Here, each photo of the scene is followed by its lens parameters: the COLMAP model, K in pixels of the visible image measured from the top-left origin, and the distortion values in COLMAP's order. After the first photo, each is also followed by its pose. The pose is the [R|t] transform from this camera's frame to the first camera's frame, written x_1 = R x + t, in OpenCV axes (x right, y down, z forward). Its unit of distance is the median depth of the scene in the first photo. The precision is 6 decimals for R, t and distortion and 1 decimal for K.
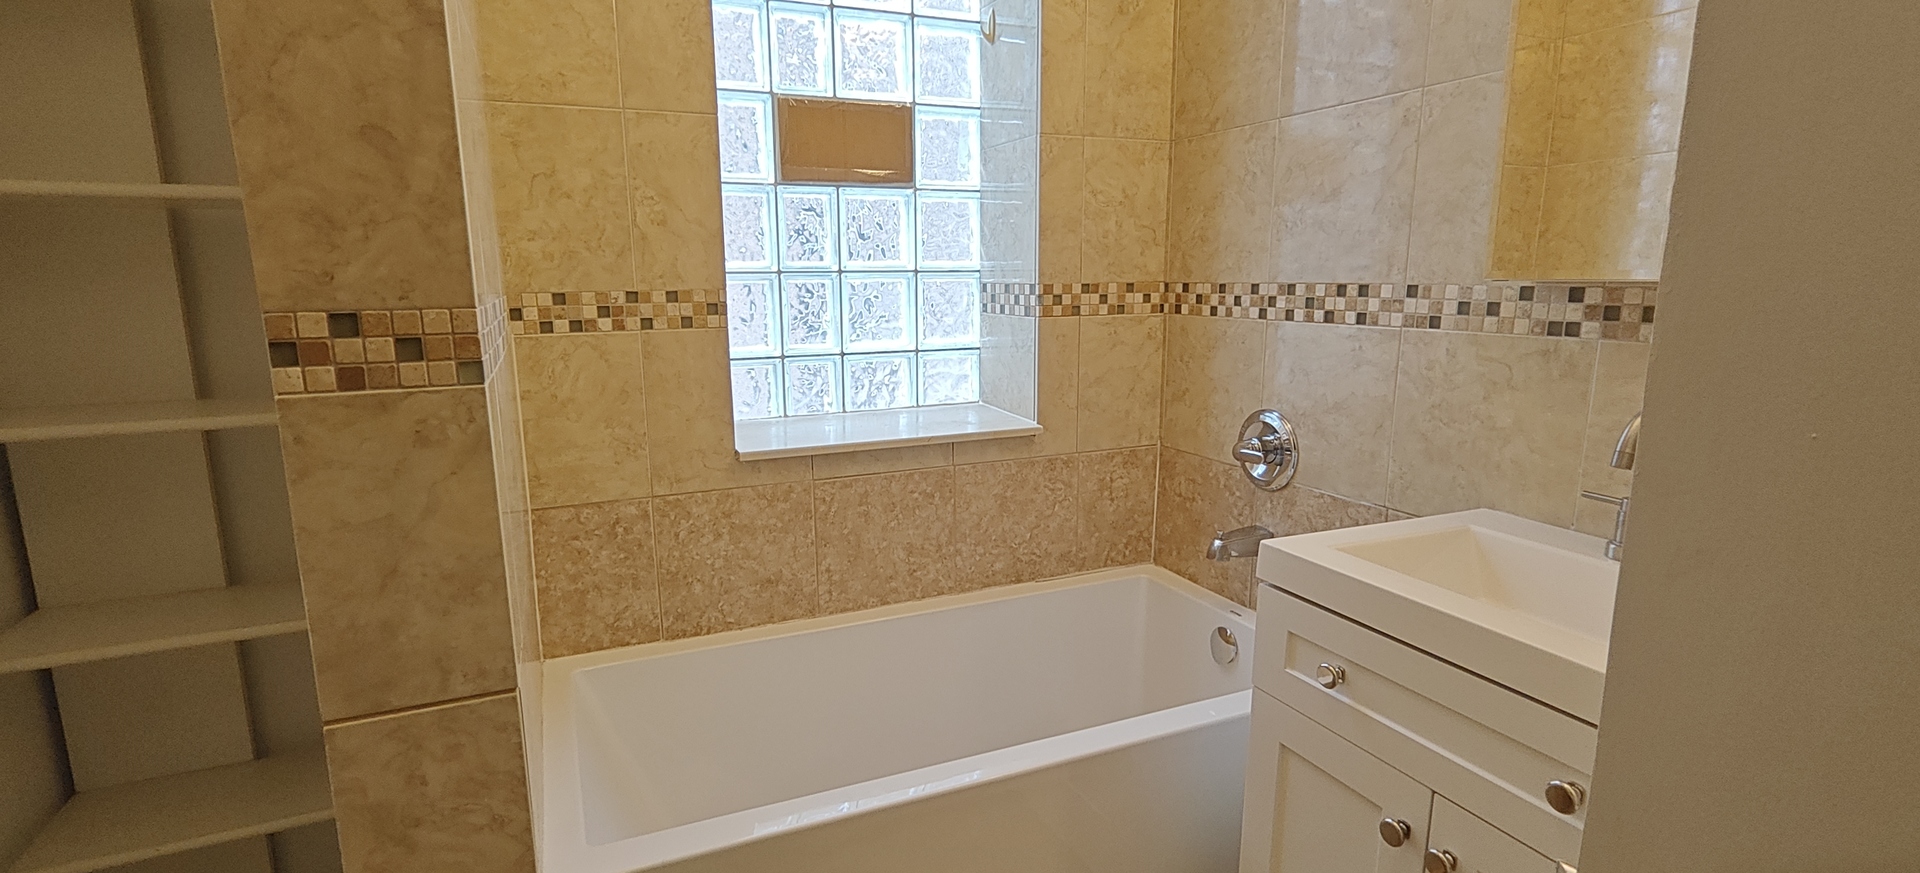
lens RADIAL K [[884.5, 0, 927.9], [0, 884.5, 443.4], [0, 0, 1]] dist [-0.001884, -0.000148]
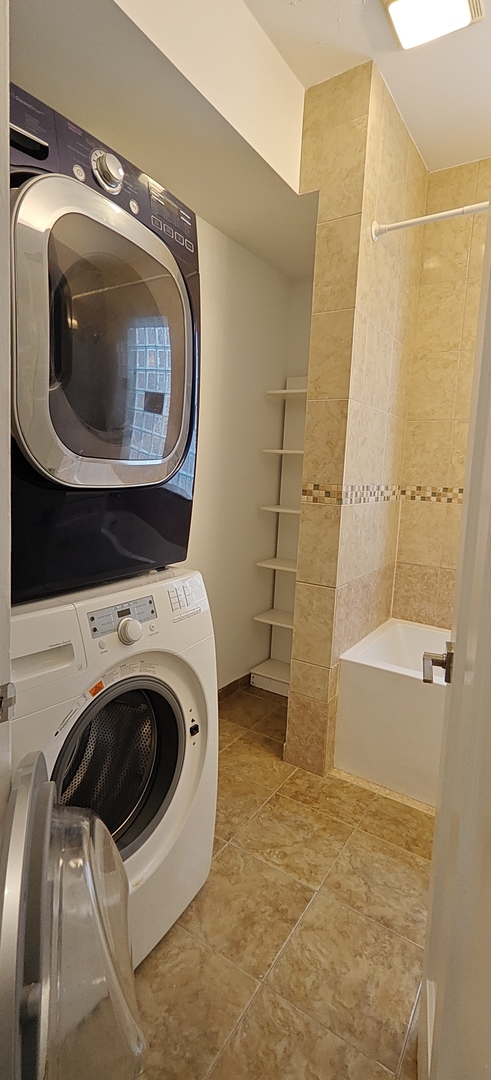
lens RADIAL K [[497.6, 0, 237.0], [0, 497.6, 522.9], [0, 0, 1]] dist [-0.001884, -0.000148]
pose [[0.538387, 0.124522, -0.833447, 0.589933], [-0.209701, 0.977708, 0.010614, 0.044997], [0.816189, 0.169060, 0.552498, -0.308739]]
